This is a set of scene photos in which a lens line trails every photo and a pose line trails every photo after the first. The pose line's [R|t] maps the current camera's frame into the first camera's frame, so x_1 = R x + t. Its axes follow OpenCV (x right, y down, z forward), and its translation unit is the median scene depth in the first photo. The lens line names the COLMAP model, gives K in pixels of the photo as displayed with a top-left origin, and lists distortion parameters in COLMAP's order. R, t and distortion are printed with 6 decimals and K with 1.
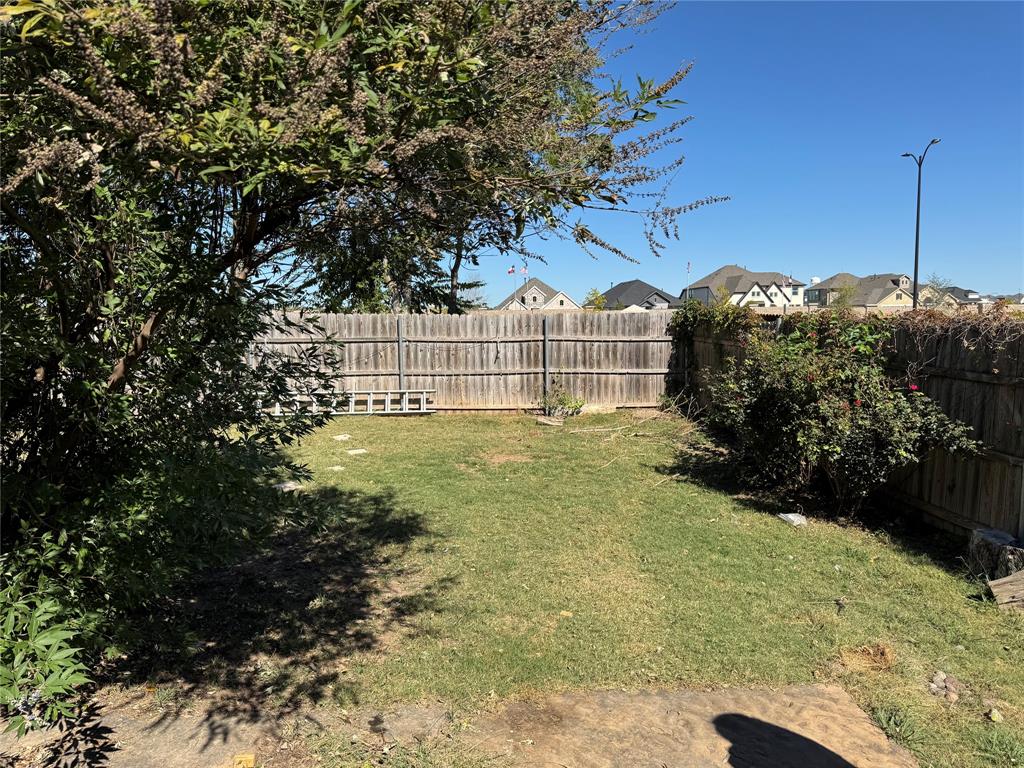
lens RADIAL K [[738.0, 0, 512.0], [0, 738.0, 384.0], [0, 0, 1]] dist [-0.001844, -0.000895]
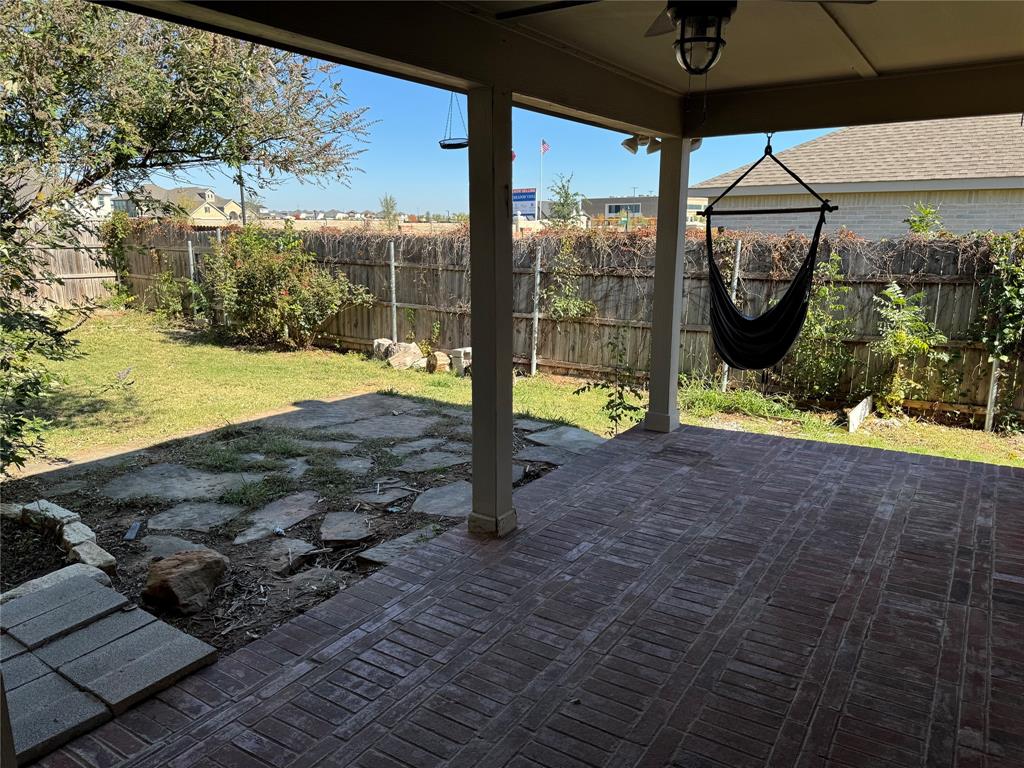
lens RADIAL K [[738.0, 0, 512.0], [0, 738.0, 384.0], [0, 0, 1]] dist [-0.001844, -0.000895]
pose [[0.646211, -0.146140, 0.749036, -0.533465], [0.058629, 0.988100, 0.142202, 0.049449], [-0.760904, -0.047977, 0.647089, -0.469357]]
